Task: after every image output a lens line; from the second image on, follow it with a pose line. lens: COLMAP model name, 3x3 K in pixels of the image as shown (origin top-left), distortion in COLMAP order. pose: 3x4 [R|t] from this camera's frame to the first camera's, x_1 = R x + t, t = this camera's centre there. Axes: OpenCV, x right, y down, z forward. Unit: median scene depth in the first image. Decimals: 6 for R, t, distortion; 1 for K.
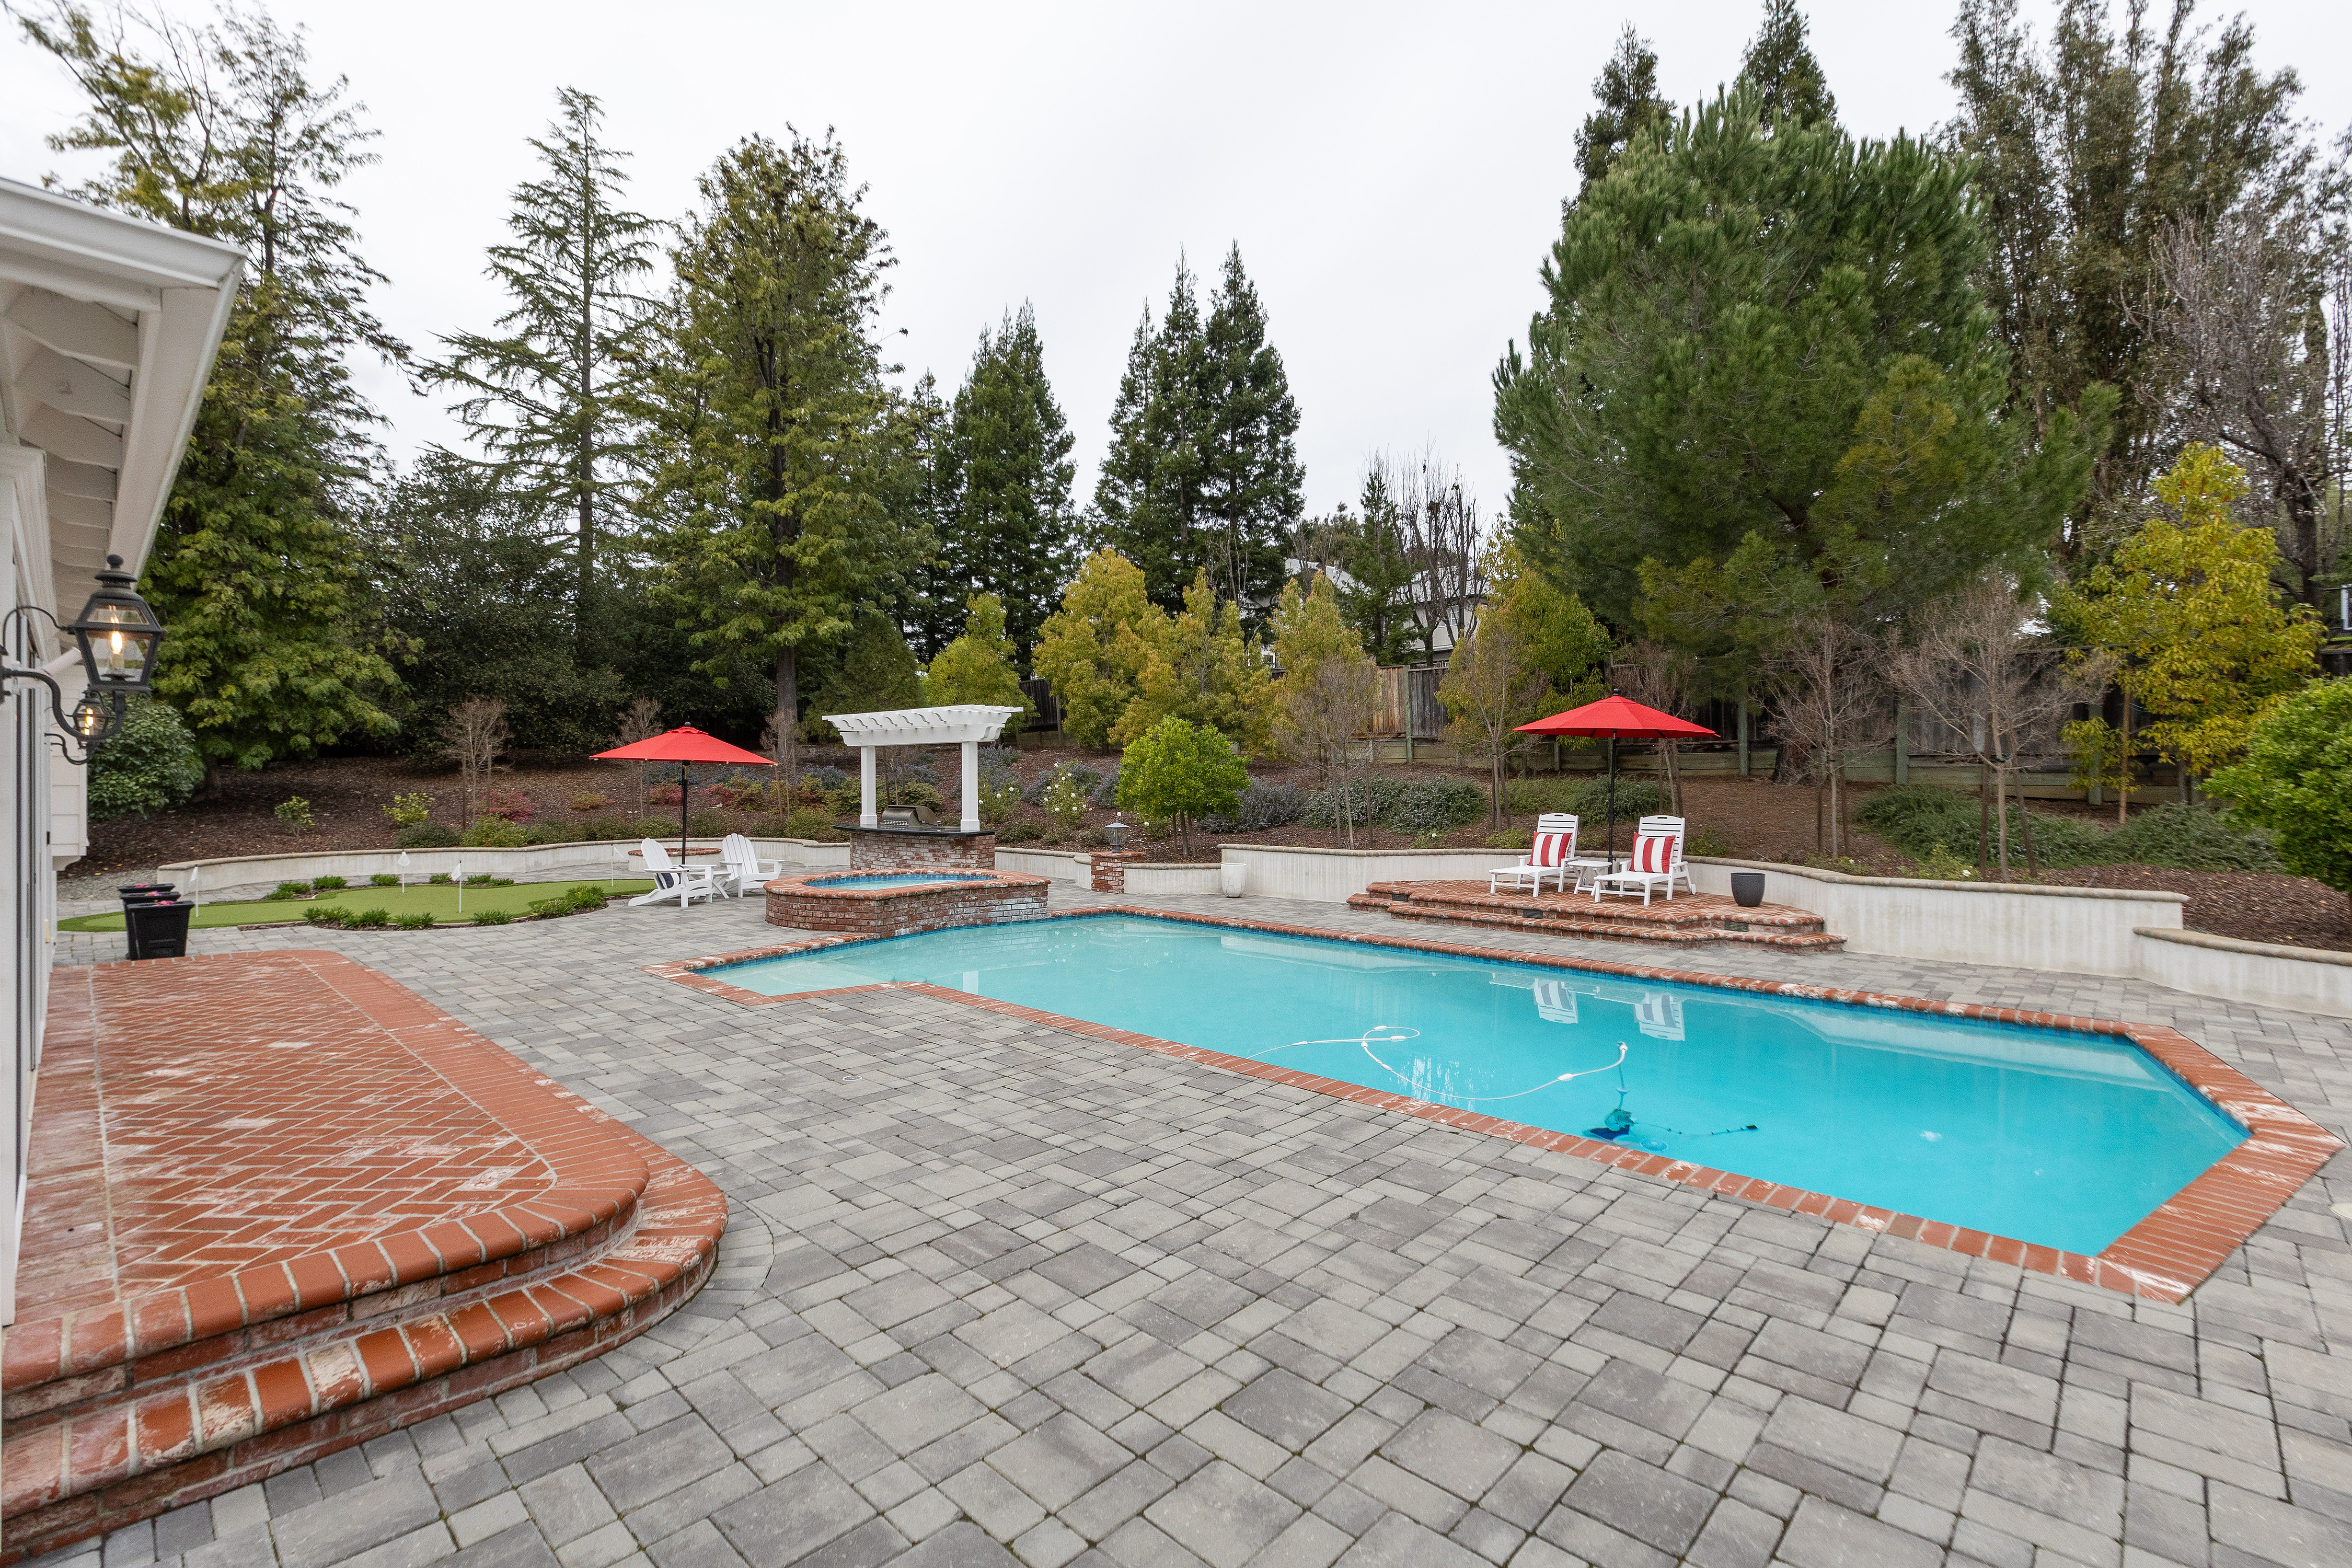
lens RADIAL K [[1046.1, 0, 1169.3], [0, 1046.1, 789.0], [0, 0, 1]] dist [-0.000160, -0.000186]
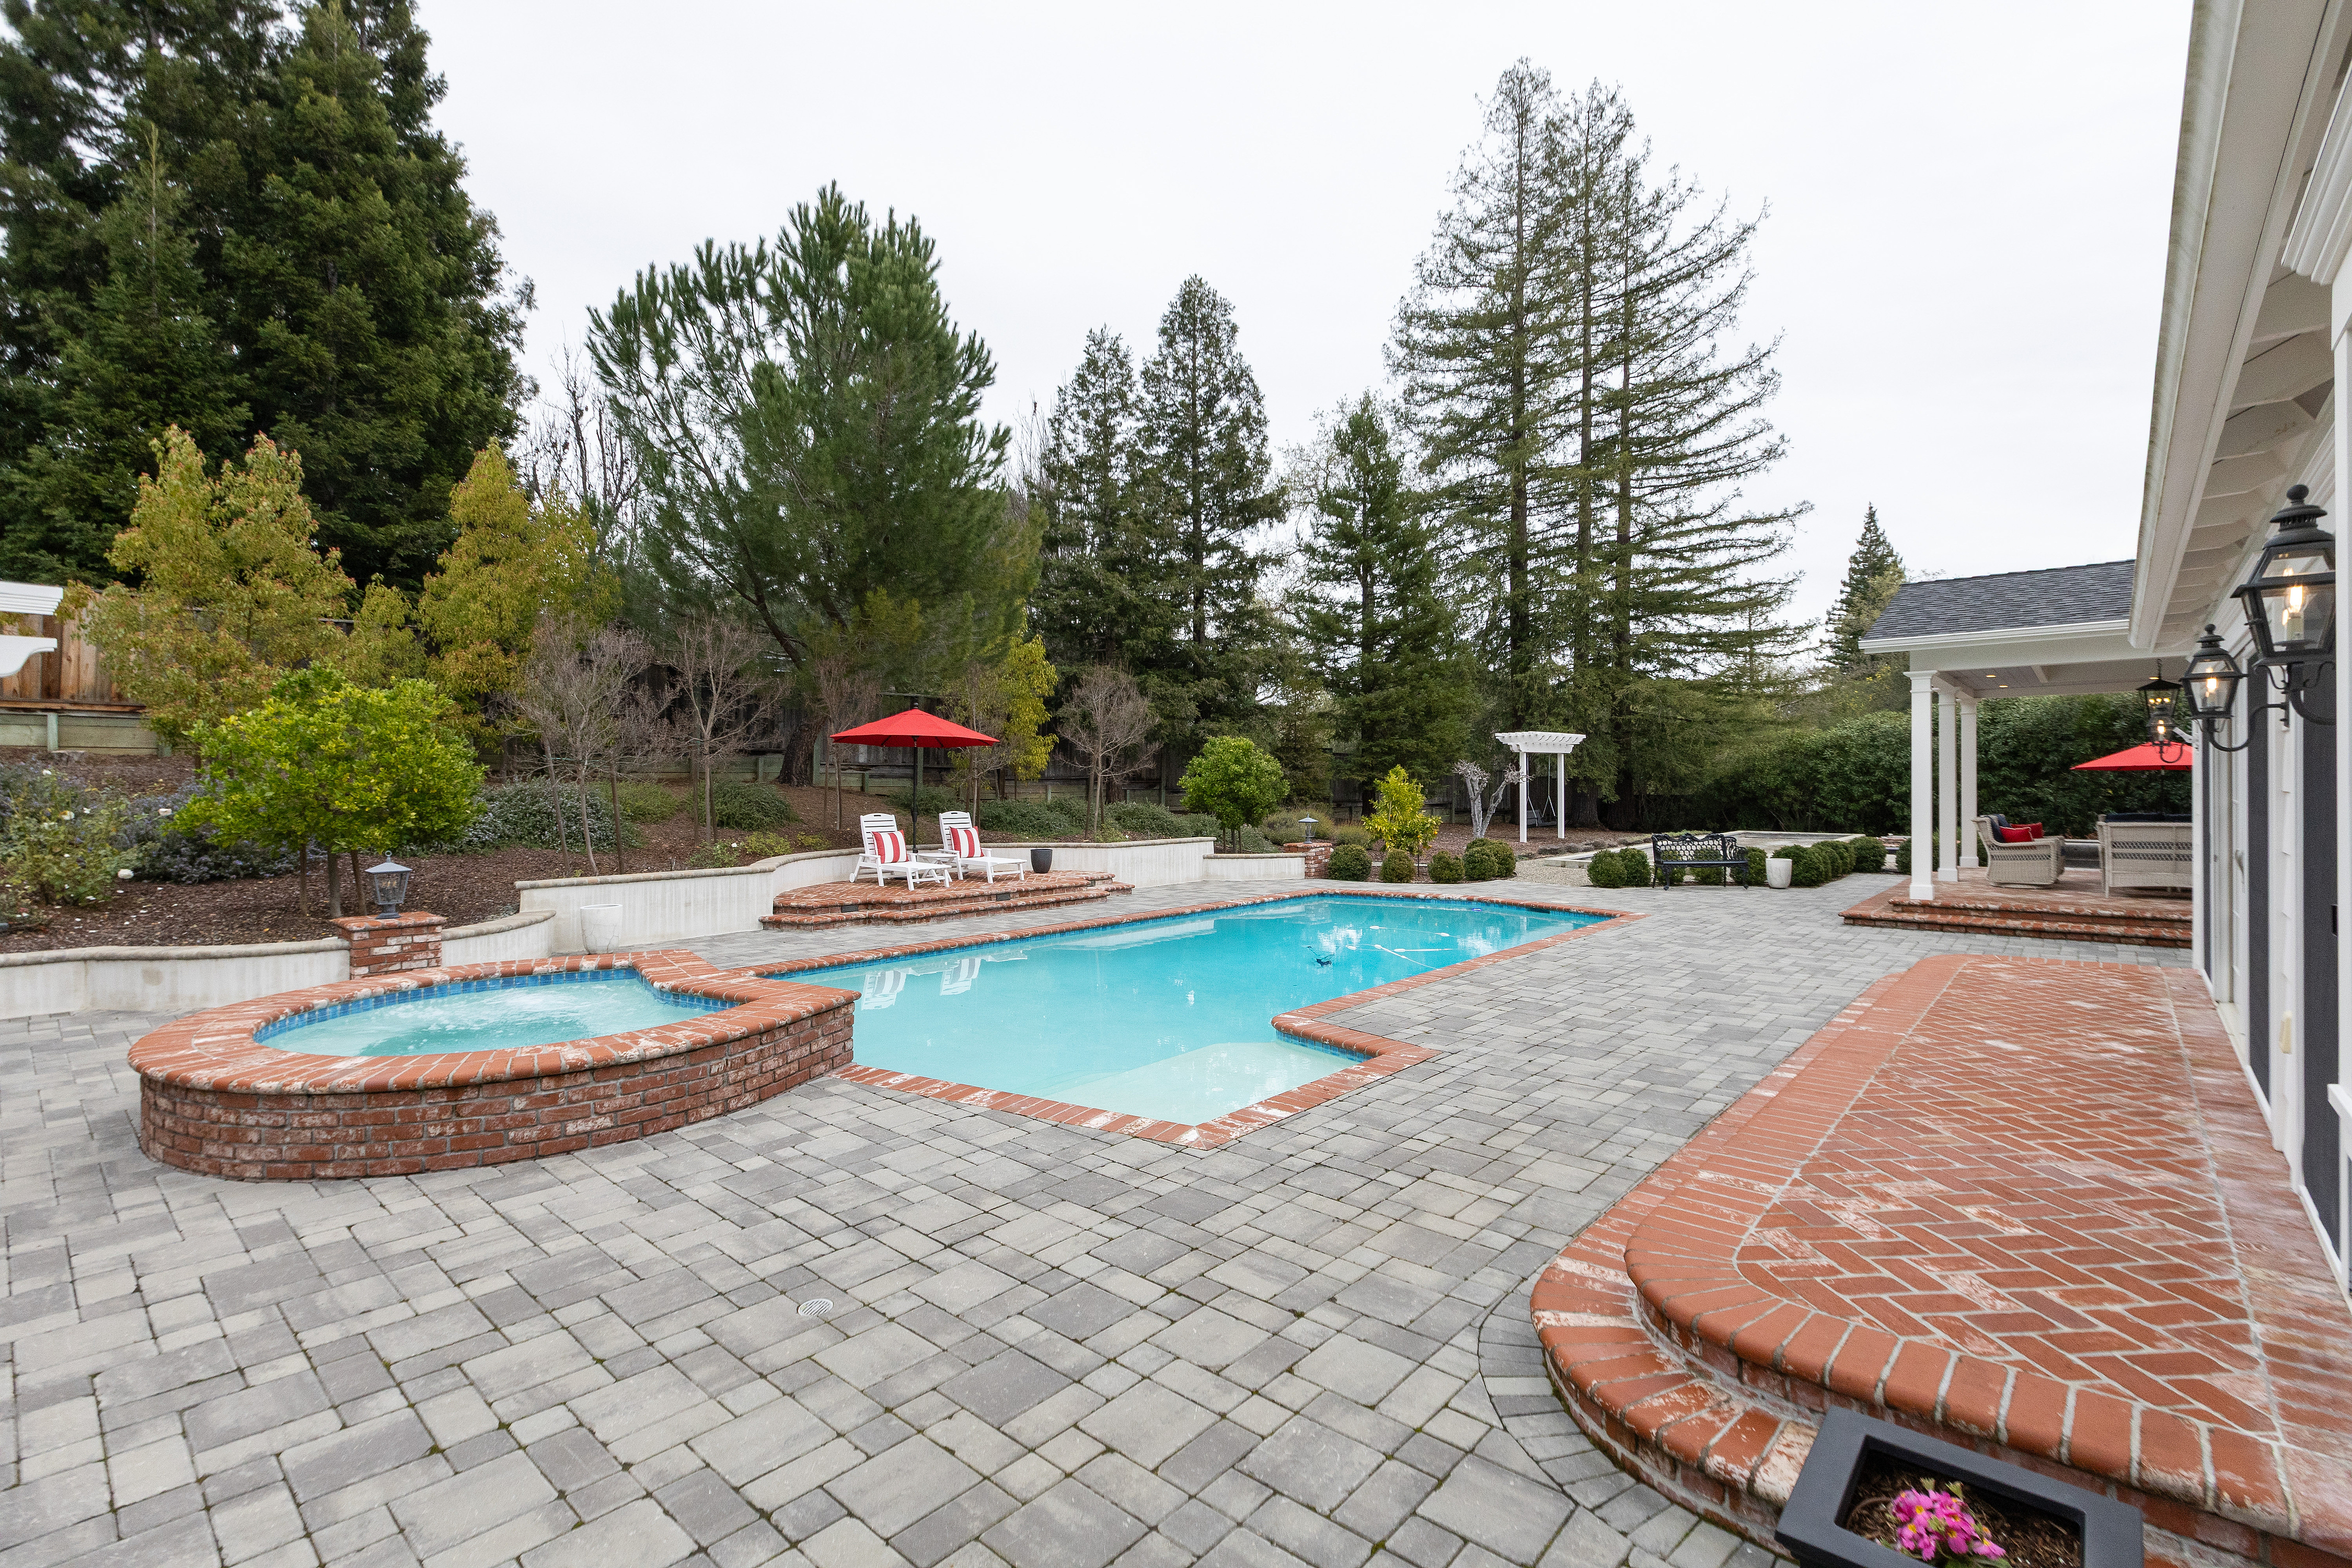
lens RADIAL K [[1046.1, 0, 1178.7], [0, 1046.1, 784.9], [0, 0, 1]] dist [-0.000160, -0.000186]
pose [[-0.023848, -0.003882, 0.999708, -0.492712], [0.010290, 0.999939, 0.004128, -0.004483], [-0.999663, 0.010386, -0.023807, 0.507250]]
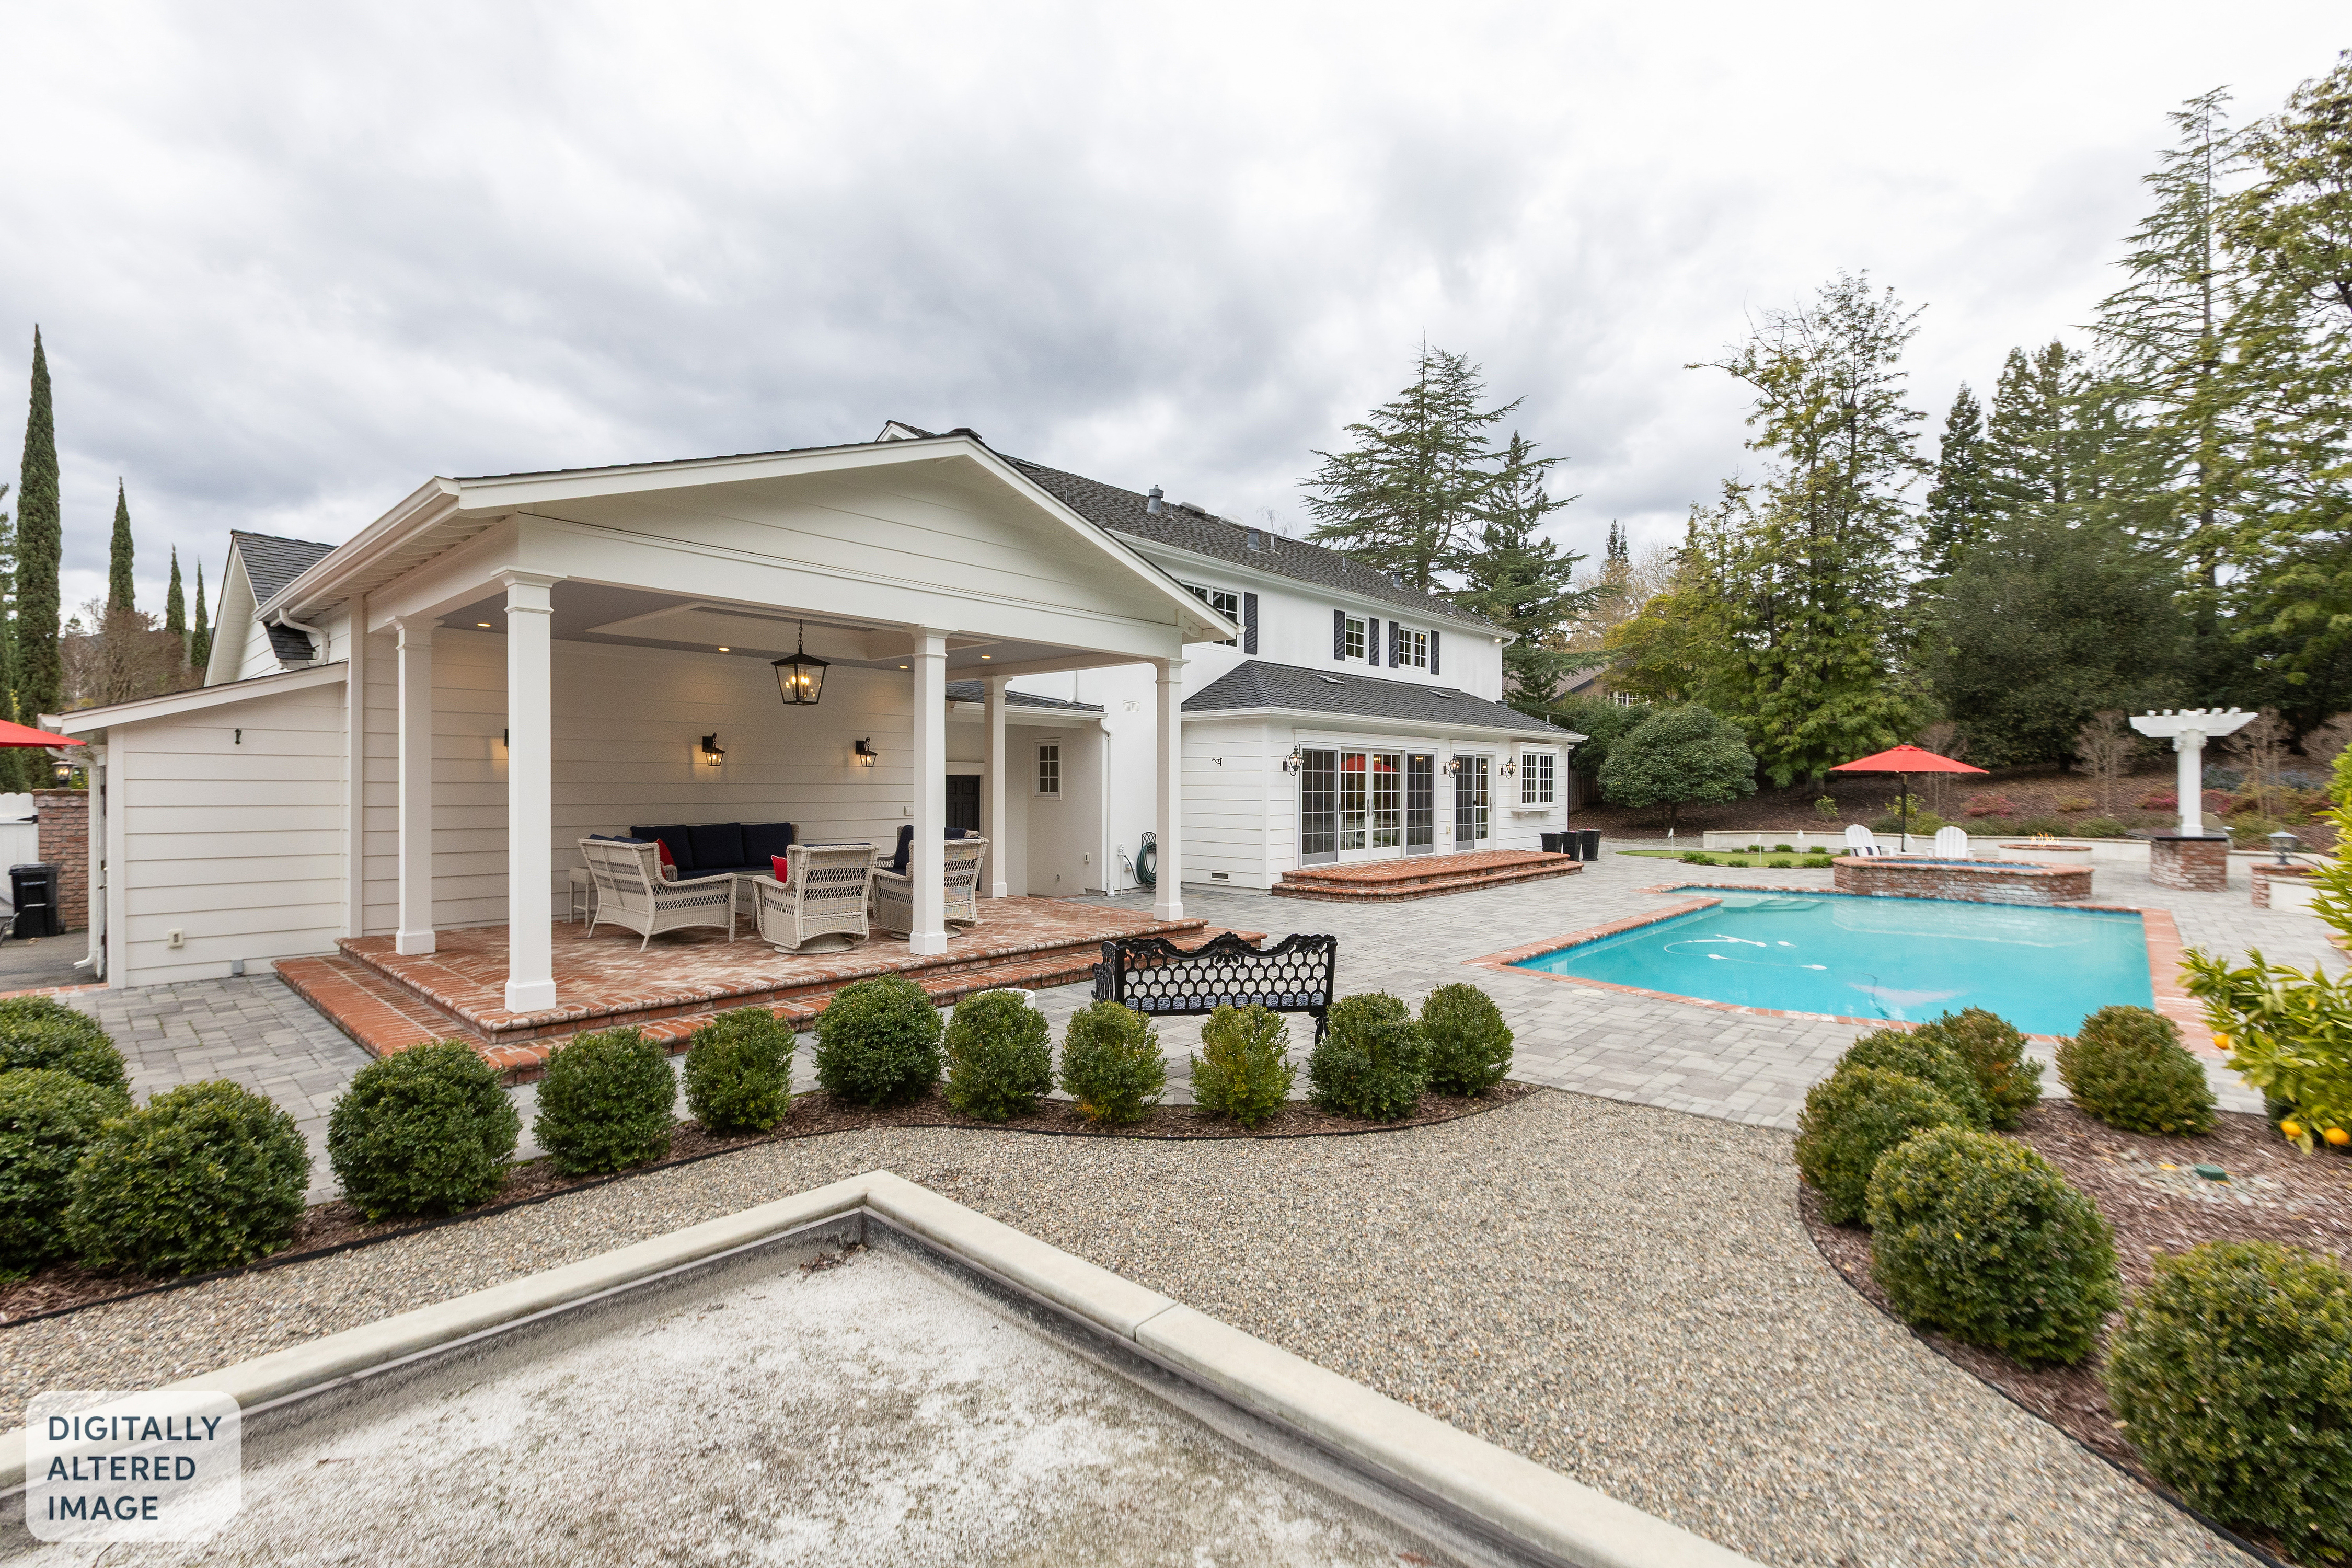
lens RADIAL K [[1046.1, 0, 1182.2], [0, 1046.1, 785.8], [0, 0, 1]] dist [-0.000160, -0.000186]
pose [[0.014747, -0.000654, -0.999891, 0.695133], [-0.009010, 0.999959, -0.000787, 0.002125], [0.999851, 0.009021, 0.014740, 0.032966]]
